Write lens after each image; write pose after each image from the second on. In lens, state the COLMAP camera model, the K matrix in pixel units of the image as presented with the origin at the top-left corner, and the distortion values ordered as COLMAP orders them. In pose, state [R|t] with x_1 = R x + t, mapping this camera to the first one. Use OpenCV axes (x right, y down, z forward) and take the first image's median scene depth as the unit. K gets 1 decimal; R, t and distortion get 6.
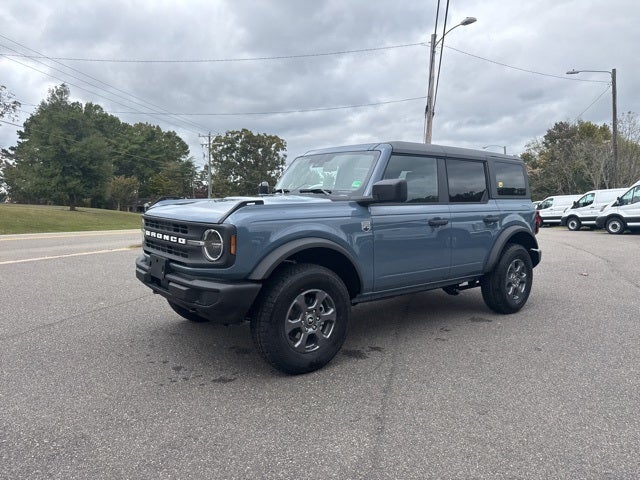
lens RADIAL K [[442.8, 0, 320.0], [0, 442.8, 240.0], [0, 0, 1]] dist [0.041485, -0.065899]
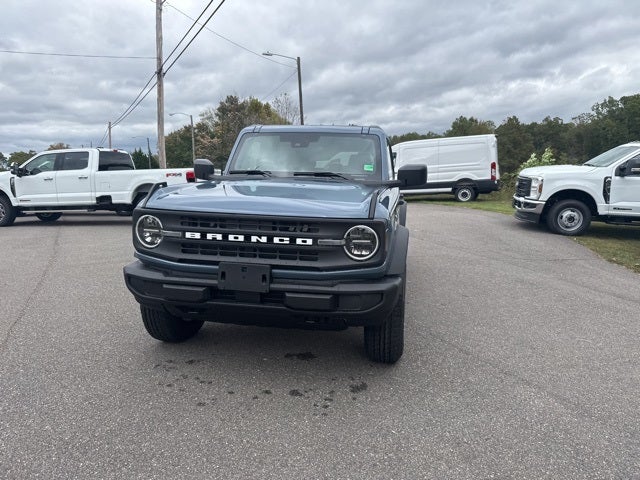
lens RADIAL K [[445.5, 0, 321.2], [0, 445.5, 233.4], [0, 0, 1]] dist [0.044991, -0.064286]
pose [[0.765883, -0.089613, 0.636705, -0.777113], [0.052511, 0.995650, 0.076968, -0.071904], [-0.640832, -0.025515, 0.767257, 0.324369]]
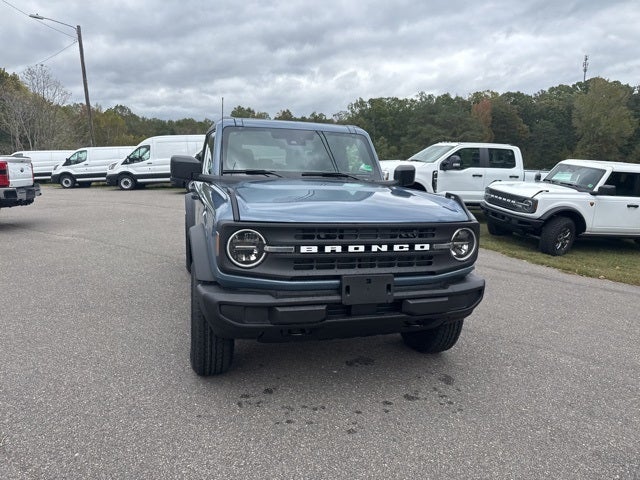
lens RADIAL K [[446.3, 0, 322.6], [0, 446.3, 236.4], [0, 0, 1]] dist [0.045365, -0.067926]
pose [[0.384388, -0.149970, 0.910909, -1.091996], [0.061797, 0.988684, 0.136697, -0.137571], [-0.921101, 0.003747, 0.389305, 0.805112]]
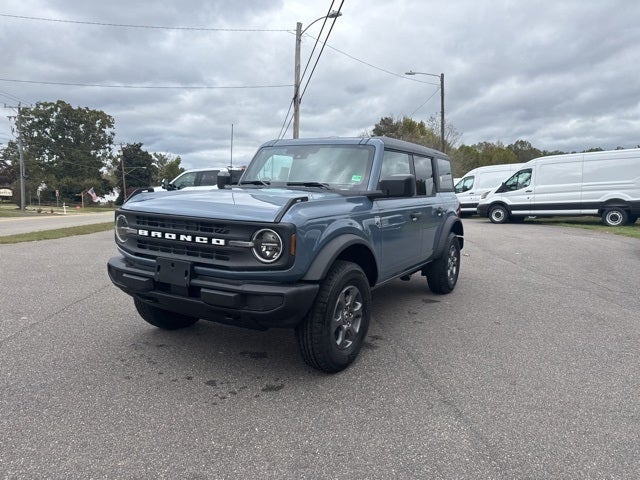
lens RADIAL K [[442.0, 0, 321.0], [0, 442.0, 247.3], [0, 0, 1]] dist [0.039077, -0.066633]
pose [[0.937872, -0.037178, 0.344983, -0.403854], [0.020193, 0.998406, 0.052700, -0.028218], [-0.346392, -0.042460, 0.937128, 0.090657]]
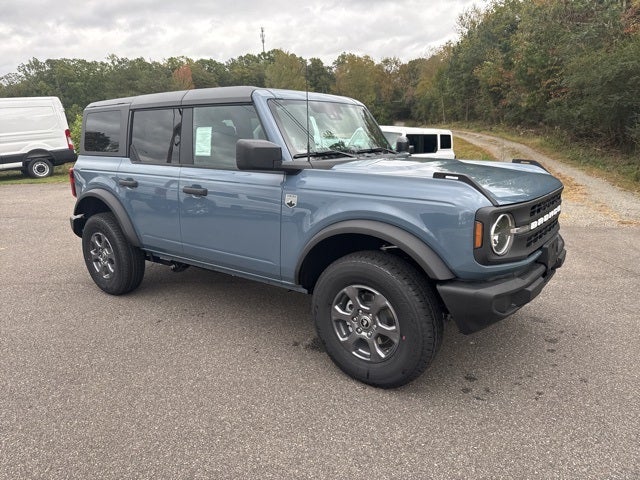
lens RADIAL K [[442.8, 0, 320.0], [0, 442.8, 240.0], [0, 0, 1]] dist [0.041485, -0.065899]
pose [[-0.216985, -0.237141, 0.946933, -1.068341], [0.108478, 0.958178, 0.264814, -0.236764], [-0.970129, 0.160182, -0.182186, 1.610118]]
